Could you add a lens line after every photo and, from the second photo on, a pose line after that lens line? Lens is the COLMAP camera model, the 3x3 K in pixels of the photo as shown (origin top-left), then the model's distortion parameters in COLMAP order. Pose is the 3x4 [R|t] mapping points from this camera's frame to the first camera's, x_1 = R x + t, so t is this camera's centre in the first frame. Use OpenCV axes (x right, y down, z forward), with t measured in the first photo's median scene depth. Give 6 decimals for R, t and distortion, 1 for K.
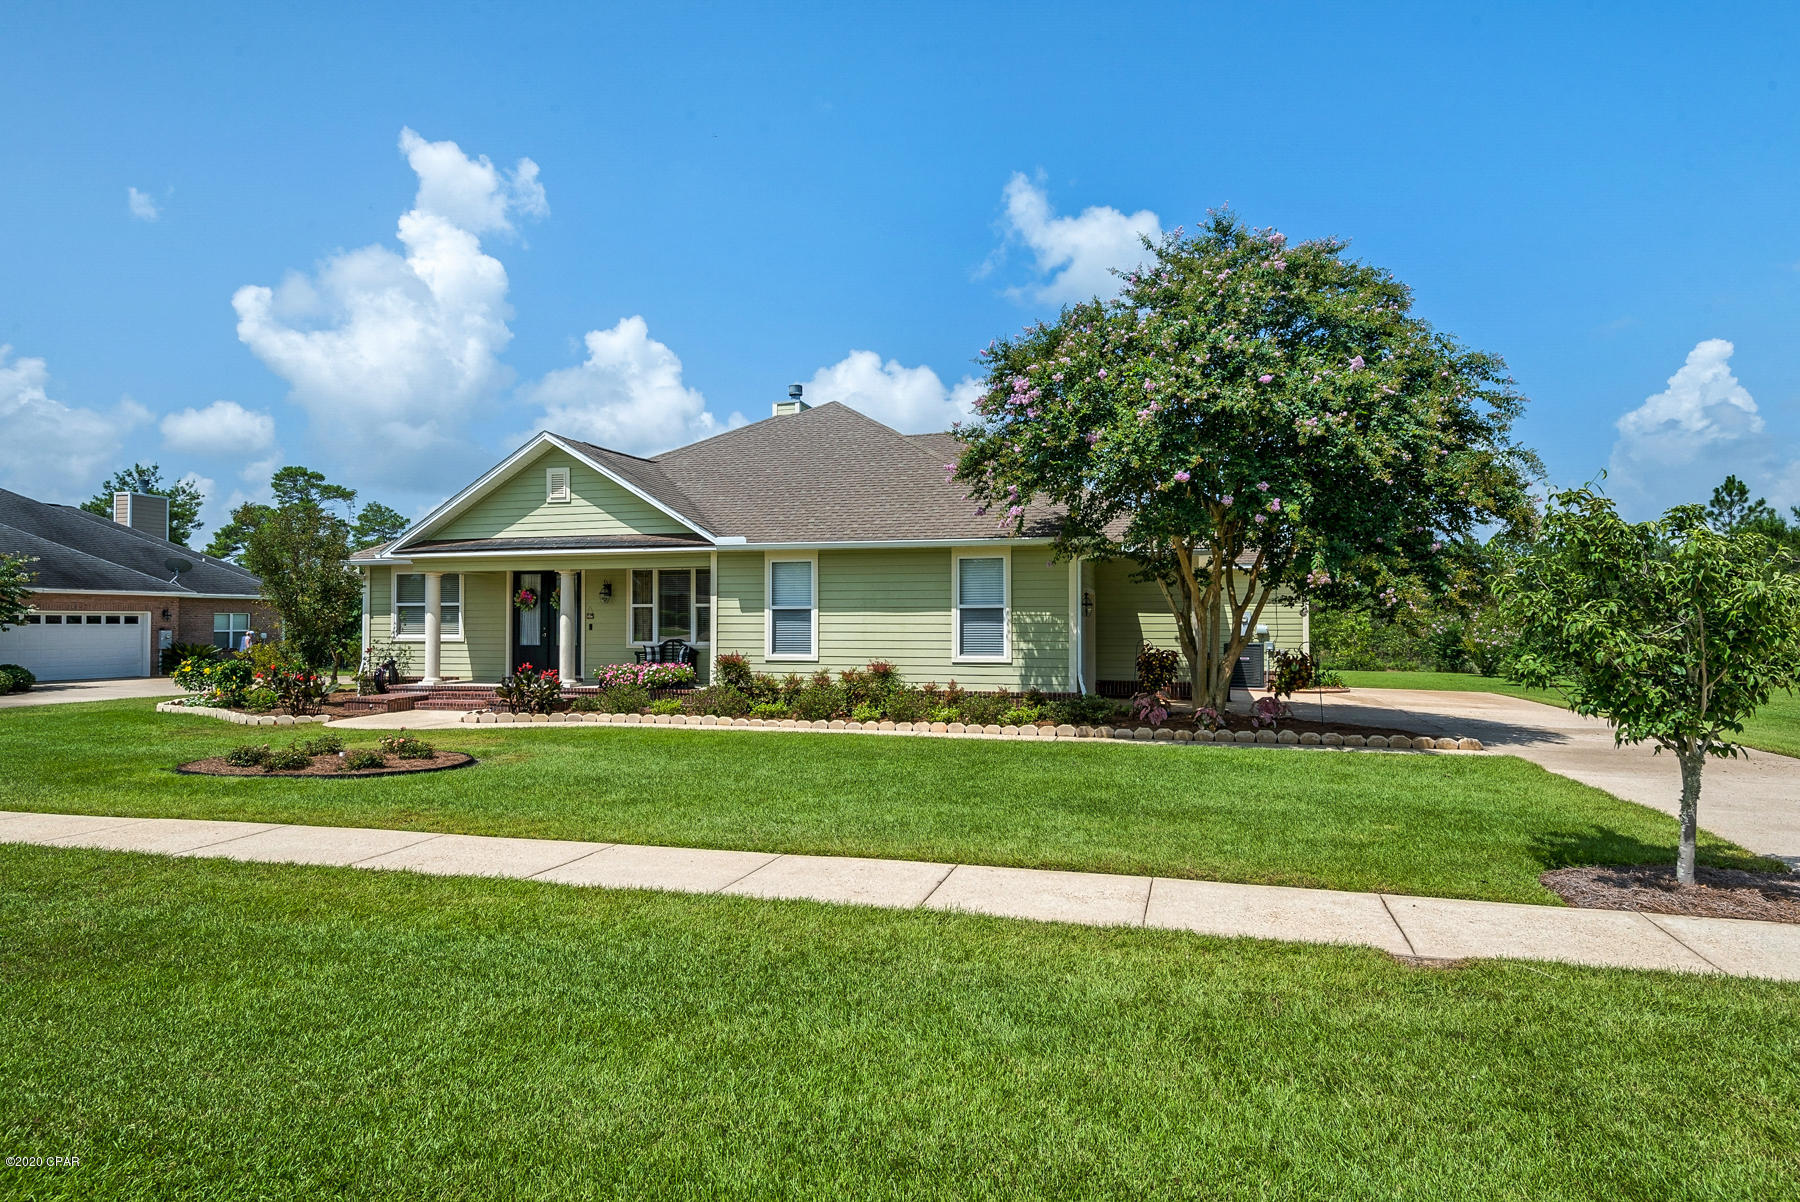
lens RADIAL K [[969.2, 0, 920.7], [0, 969.2, 596.4], [0, 0, 1]] dist [0.002640, 0.000275]
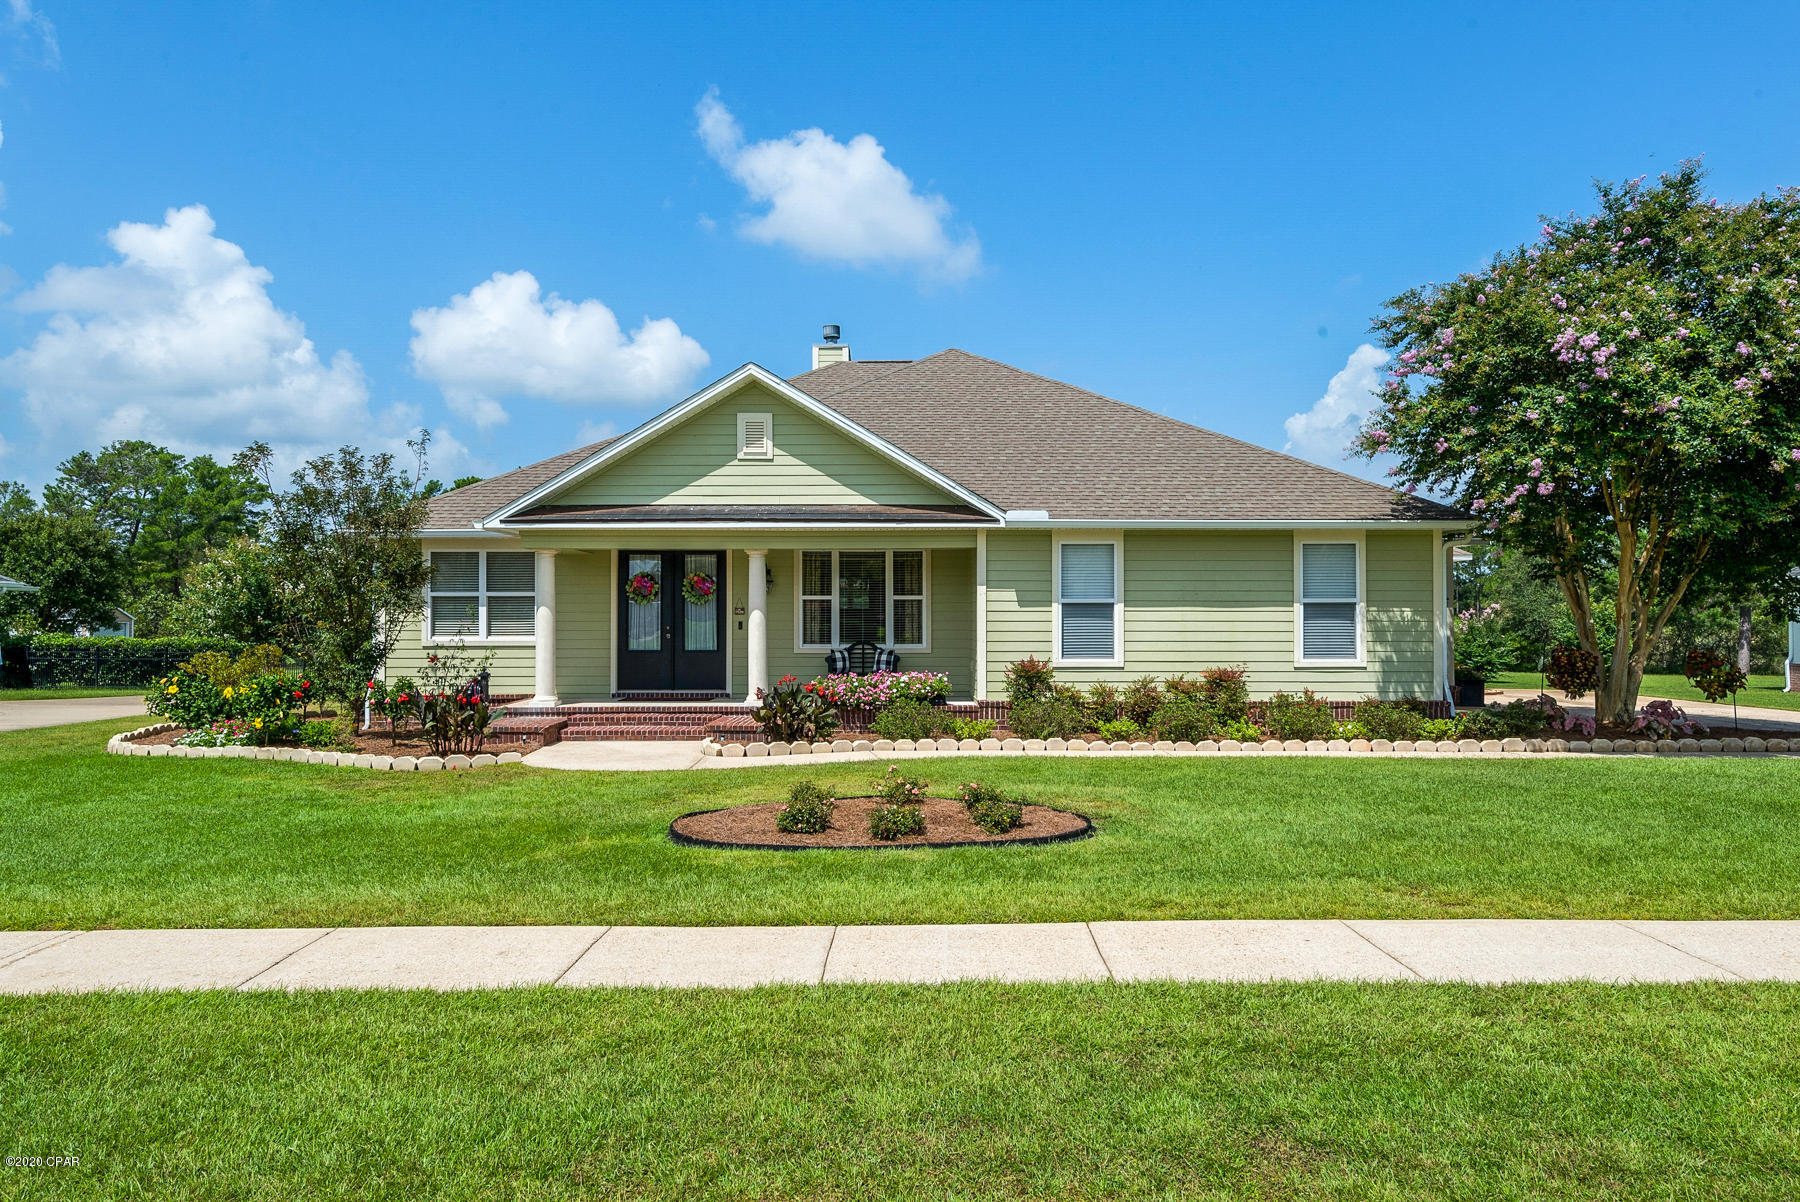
lens RADIAL K [[1157.1, 0, 891.8], [0, 1157.1, 594.1], [0, 0, 1]] dist [0.003825, -0.000027]
pose [[0.967556, 0.005082, 0.252604, -0.521915], [-0.007011, 0.999953, 0.006736, 0.000389], [-0.252557, -0.008289, 0.967546, 0.113411]]
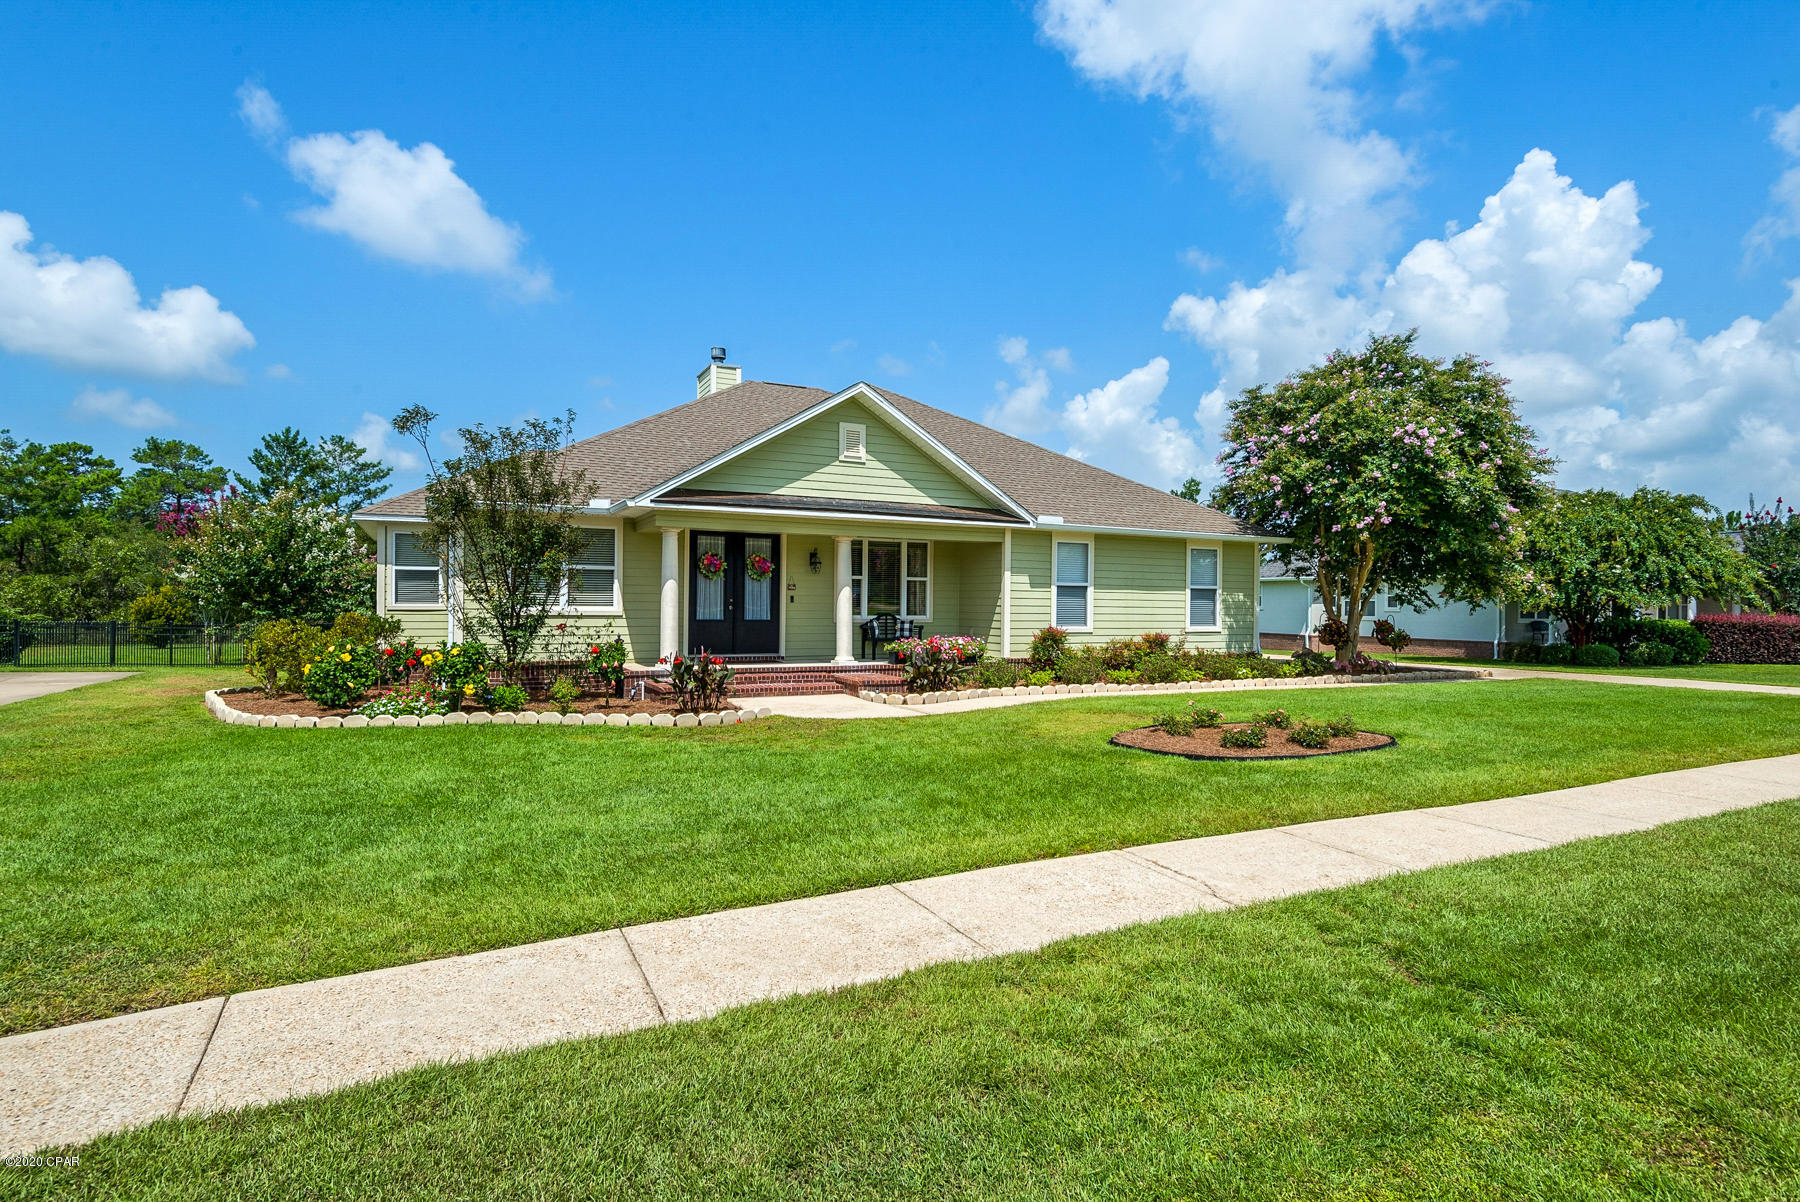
lens RADIAL K [[937.8, 0, 901.7], [0, 937.8, 610.3], [0, 0, 1]] dist [0.010874, -0.000082]
pose [[0.751400, 0.003918, 0.659835, -0.963335], [-0.030540, 0.999117, 0.028844, 0.015757], [-0.659140, -0.041825, 0.750856, 0.321061]]
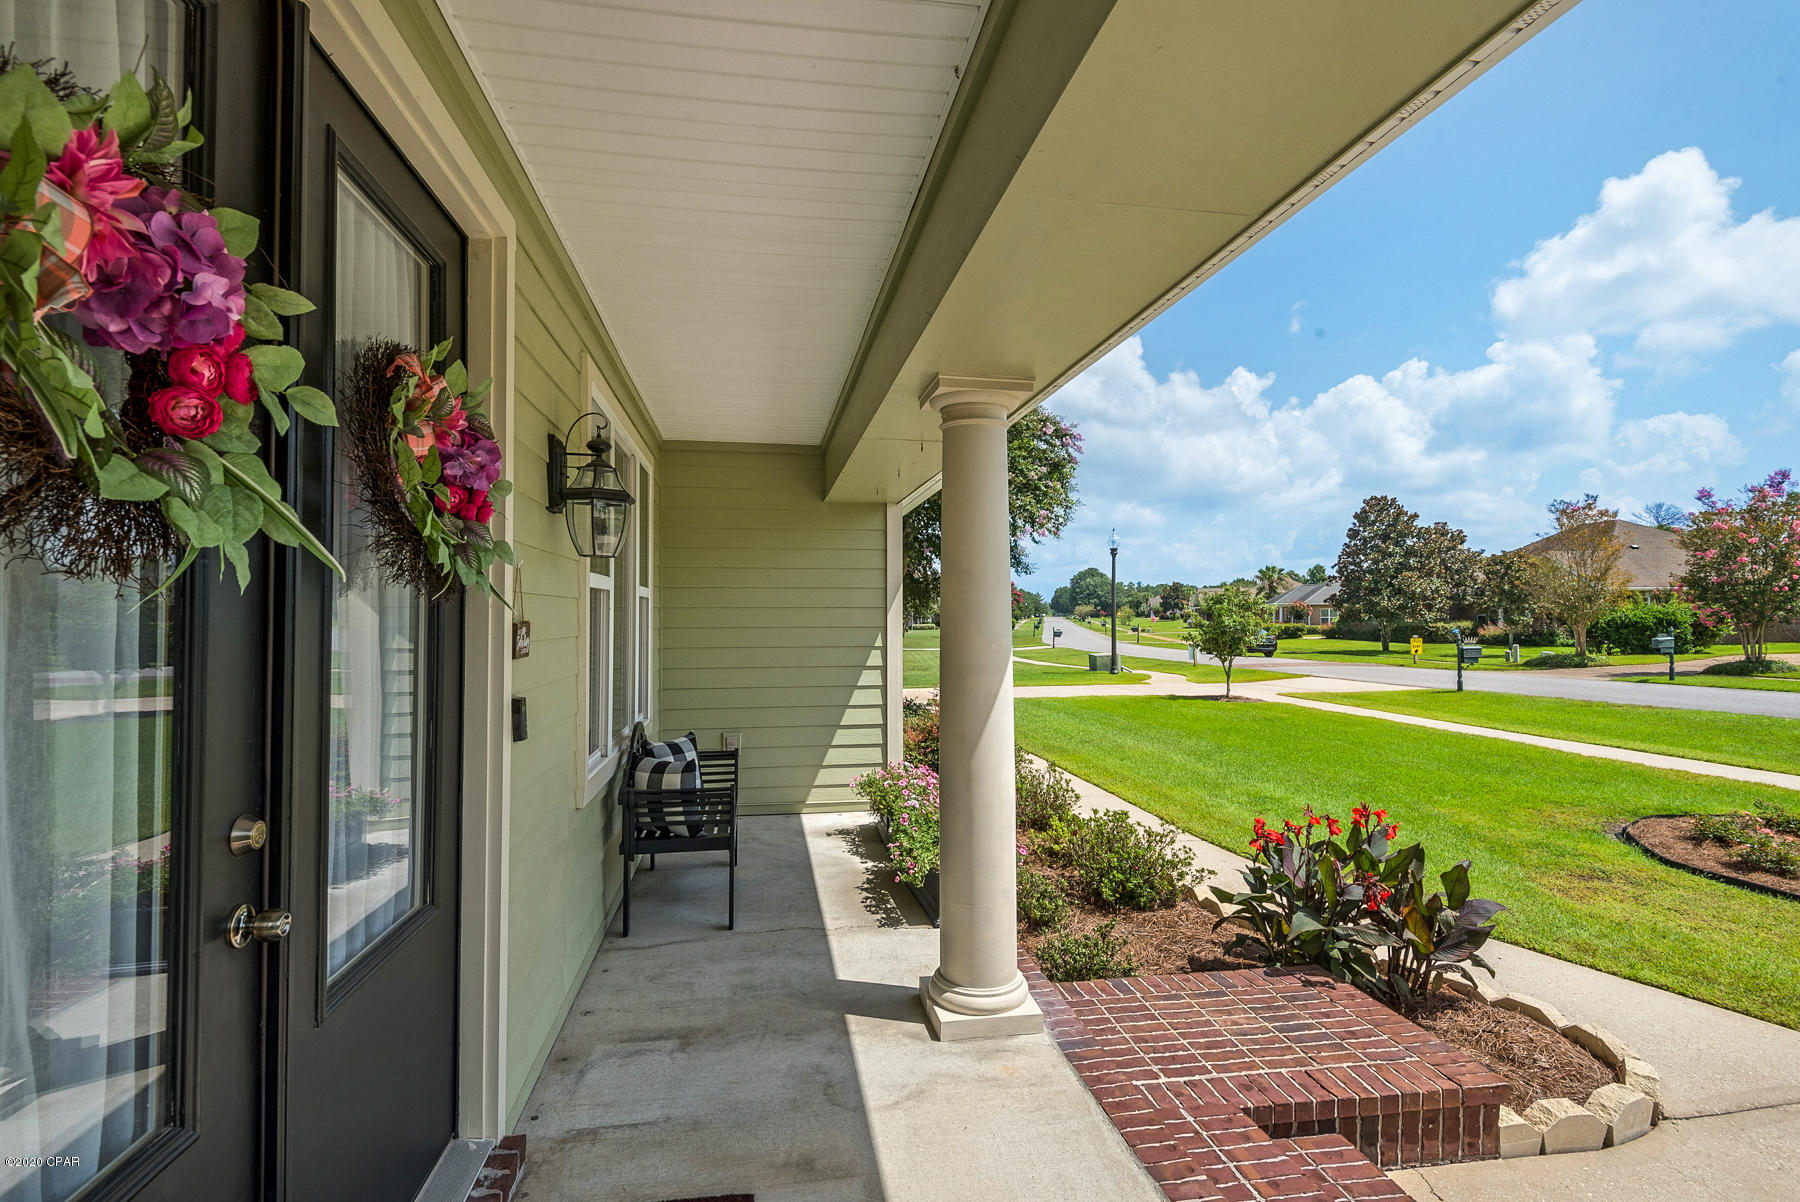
lens RADIAL K [[840.4, 0, 900.0], [0, 840.4, 601.0], [0, 0, 1]] dist [0.001481, -0.001371]
pose [[-0.406220, 0.020507, 0.913545, -0.541096], [-0.023918, 0.999167, -0.033064, 0.020539], [-0.913462, -0.035282, -0.405391, 1.148738]]
